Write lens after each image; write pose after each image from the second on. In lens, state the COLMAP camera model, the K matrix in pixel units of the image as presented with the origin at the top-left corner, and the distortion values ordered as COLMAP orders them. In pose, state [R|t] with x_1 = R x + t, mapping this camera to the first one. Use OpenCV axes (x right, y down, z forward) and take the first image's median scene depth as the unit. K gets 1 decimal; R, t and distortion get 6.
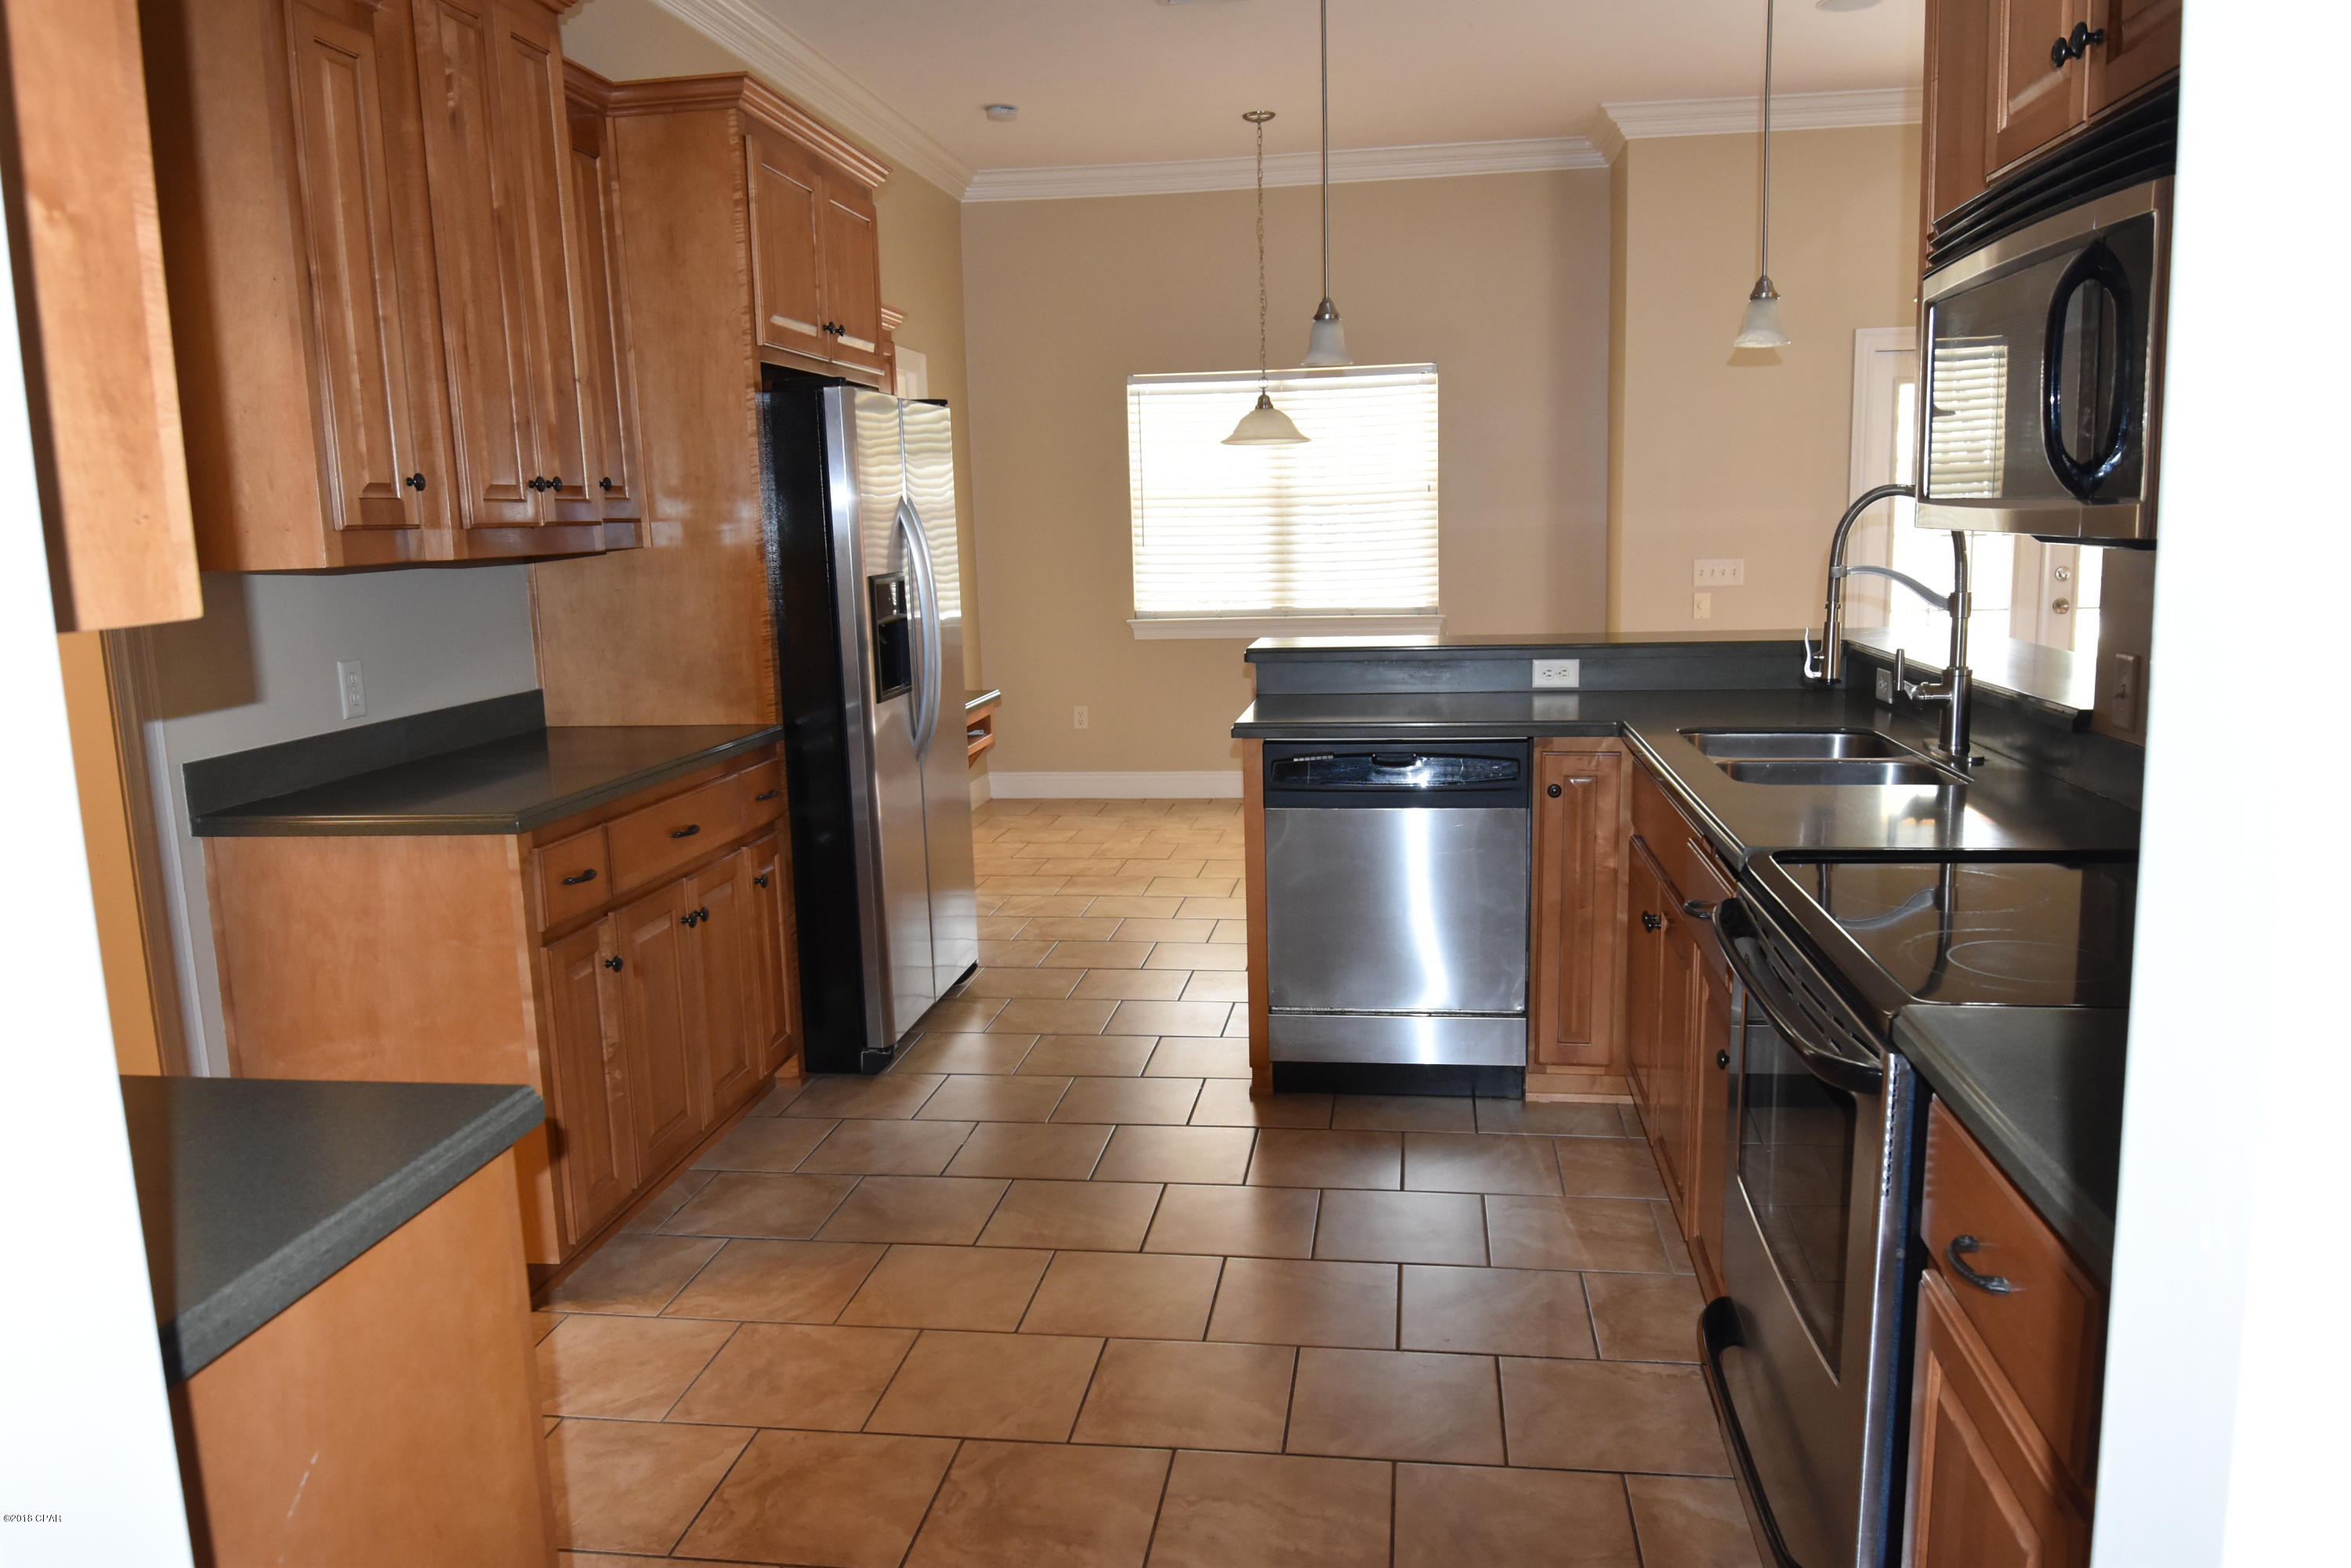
lens RADIAL K [[1657.9, 0, 1191.0], [0, 1657.9, 785.6], [0, 0, 1]] dist [0.006104, -0.040654]
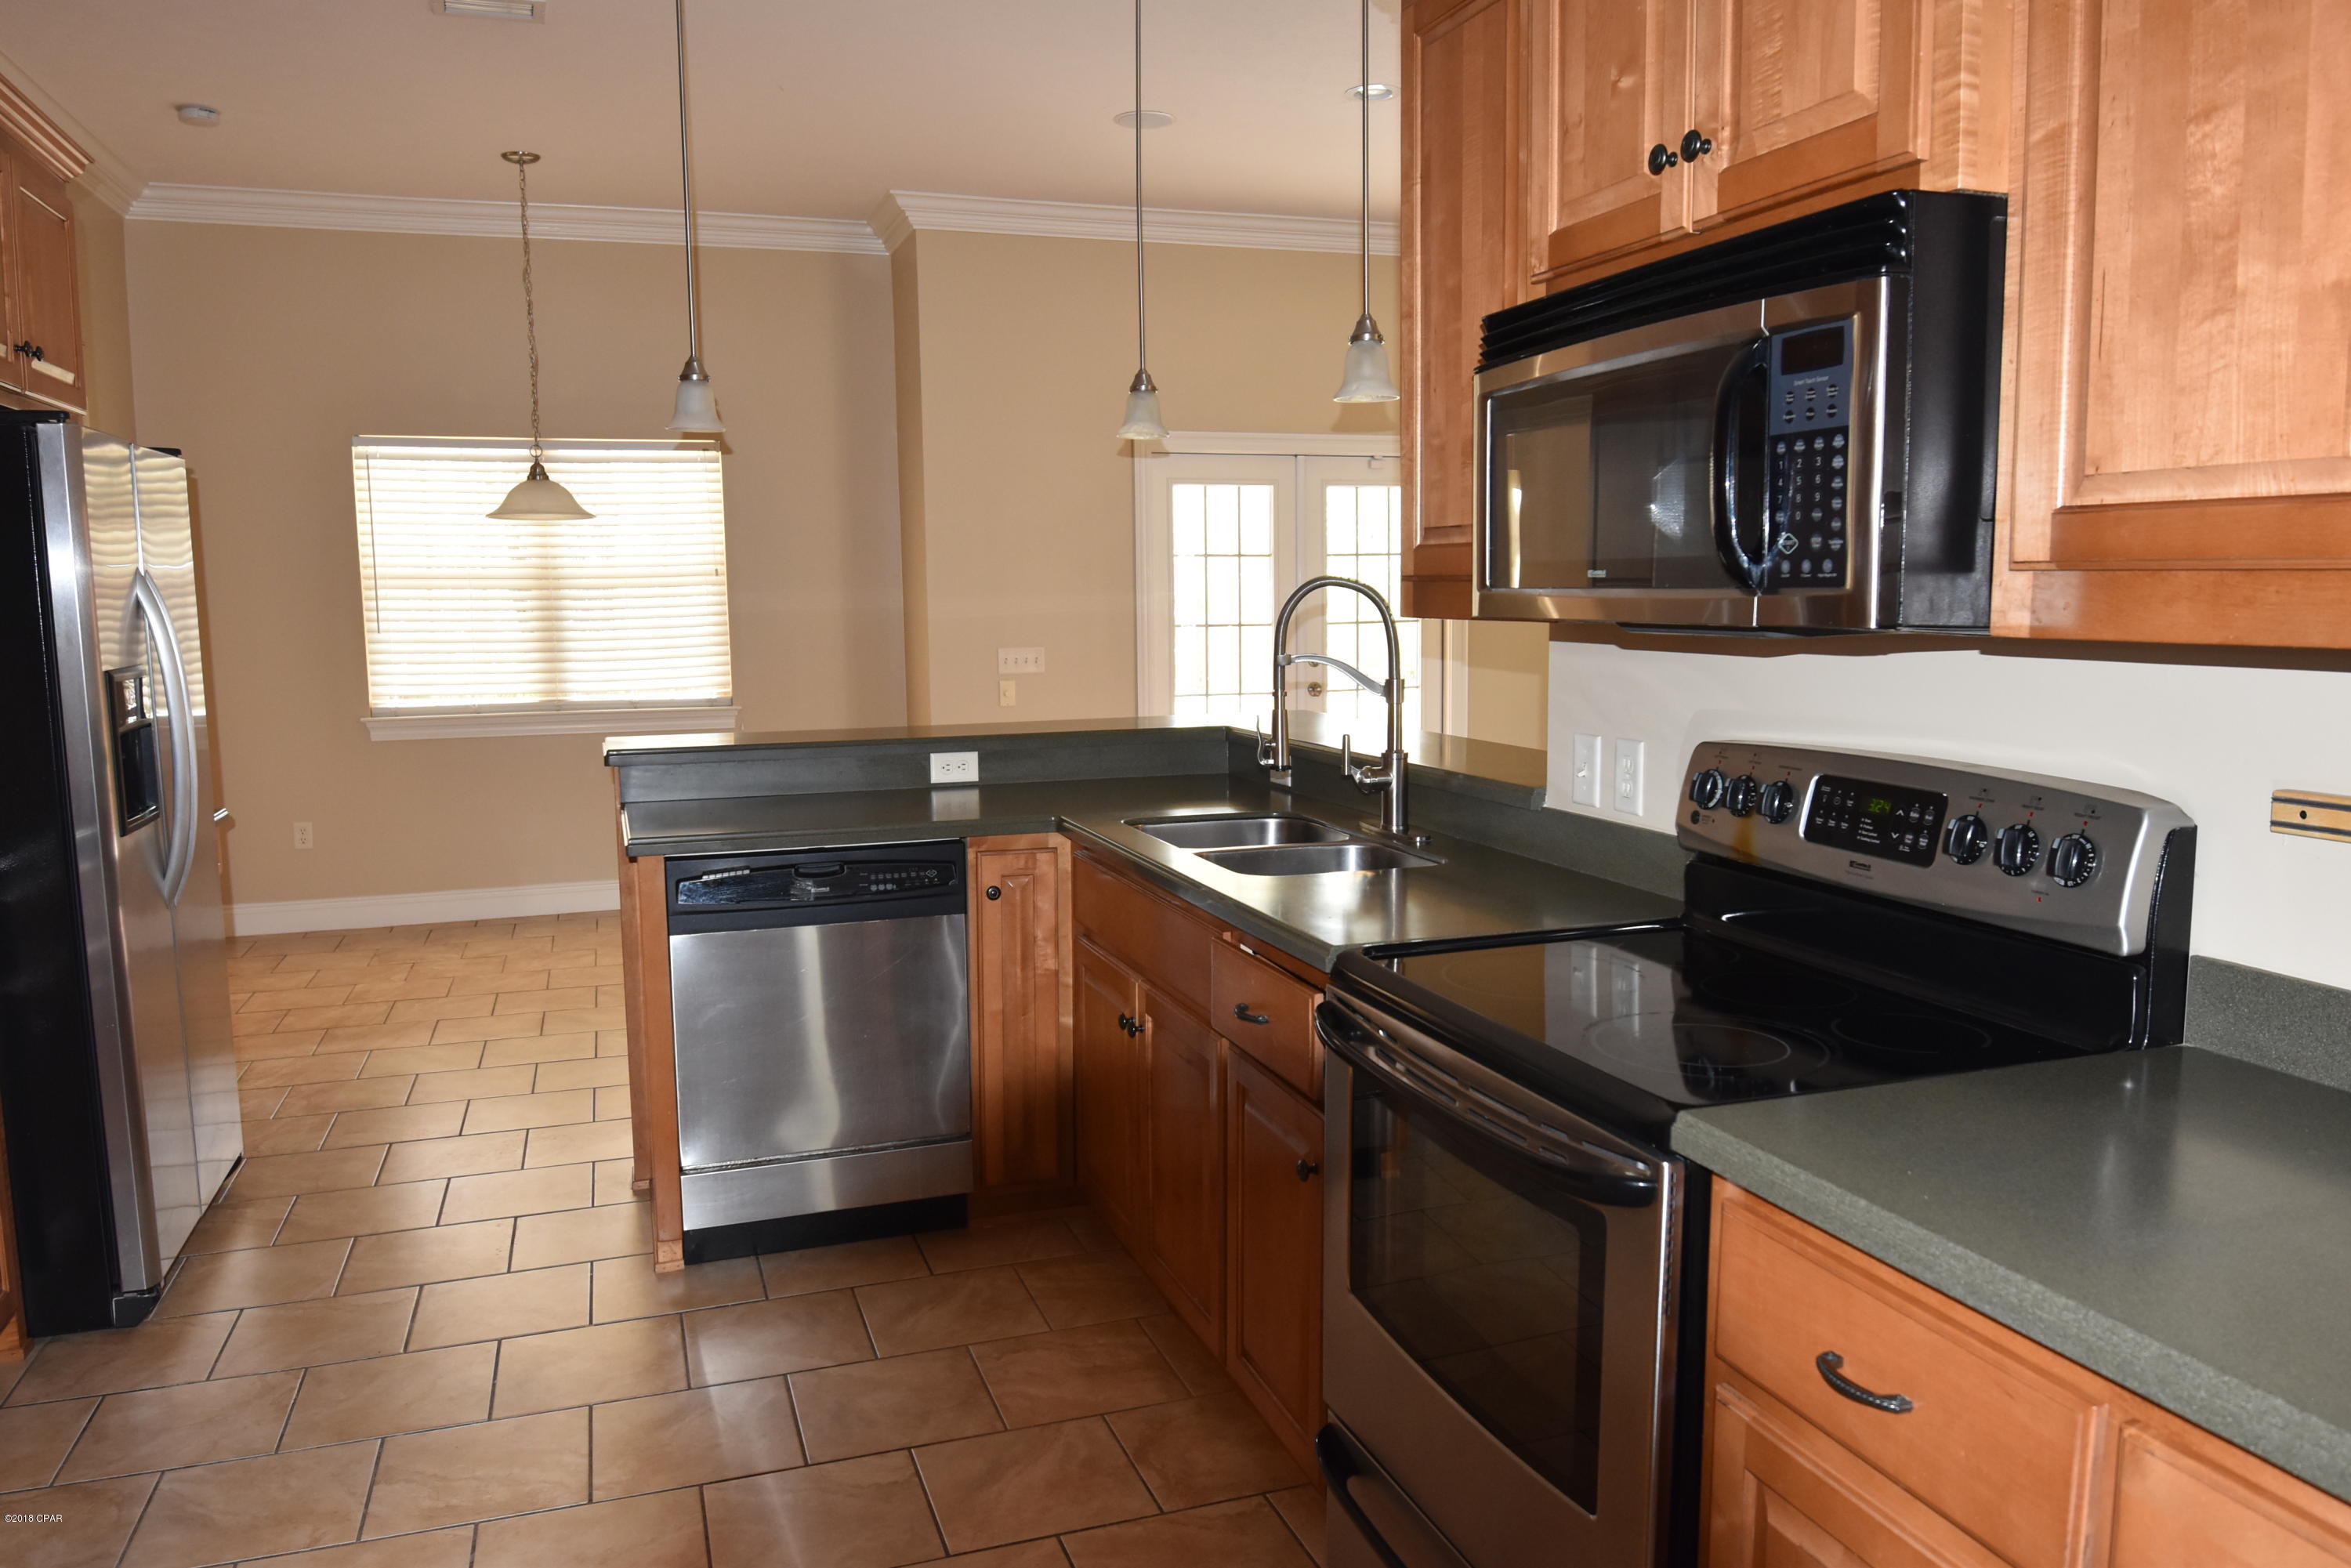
lens RADIAL K [[1657.9, 0, 1175.7], [0, 1657.9, 778.6], [0, 0, 1]] dist [0.006104, -0.040654]
pose [[0.890441, -0.036499, 0.453633, -0.088069], [0.062047, 0.997208, -0.041559, -0.012651], [-0.450849, 0.065152, 0.890219, 0.090155]]
